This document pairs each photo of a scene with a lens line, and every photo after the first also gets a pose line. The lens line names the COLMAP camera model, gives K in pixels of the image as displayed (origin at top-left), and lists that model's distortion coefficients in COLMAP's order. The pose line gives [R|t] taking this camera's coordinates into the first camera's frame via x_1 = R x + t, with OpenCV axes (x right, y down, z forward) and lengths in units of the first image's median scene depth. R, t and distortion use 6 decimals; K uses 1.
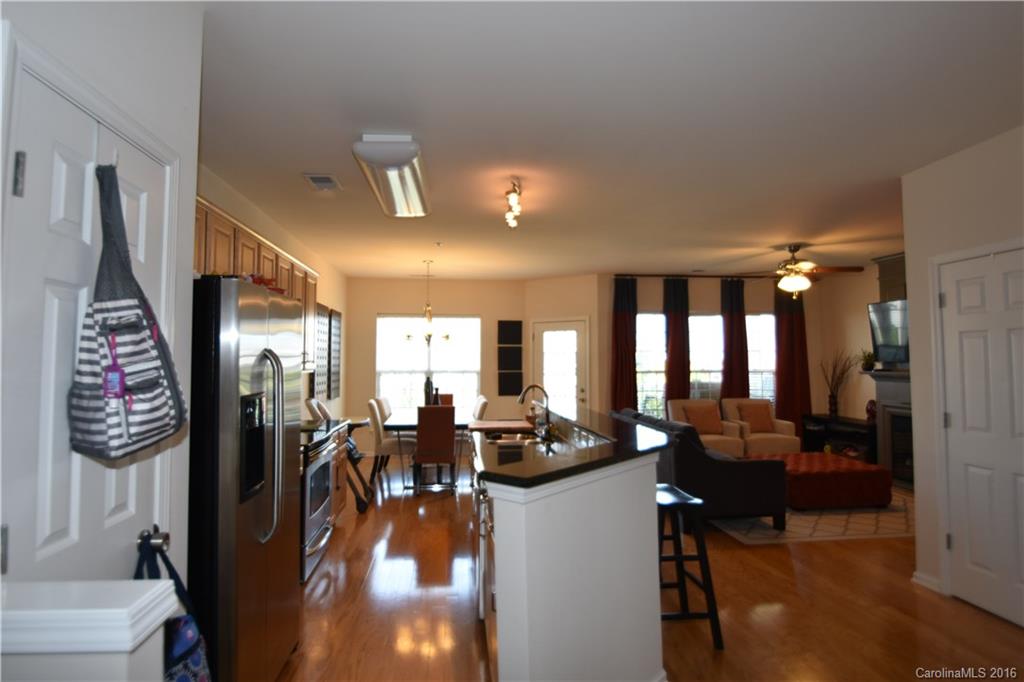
lens RADIAL K [[554.0, 0, 507.7], [0, 554.0, 330.5], [0, 0, 1]] dist [-0.001996, -0.017847]
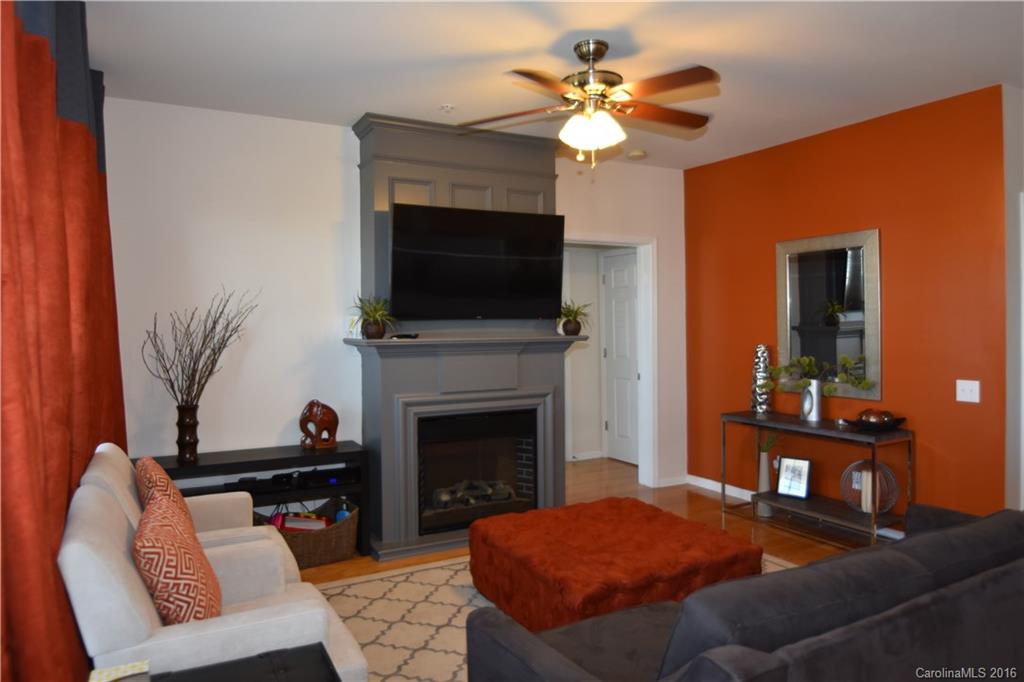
lens RADIAL K [[709.7, 0, 512.5], [0, 709.7, 360.0], [0, 0, 1]] dist [0.053279, 0.000051]
pose [[-0.403603, -0.043308, 0.913908, 0.028860], [-0.042526, 0.998687, 0.028546, 0.060396], [-0.913945, -0.027344, -0.404915, 0.991266]]
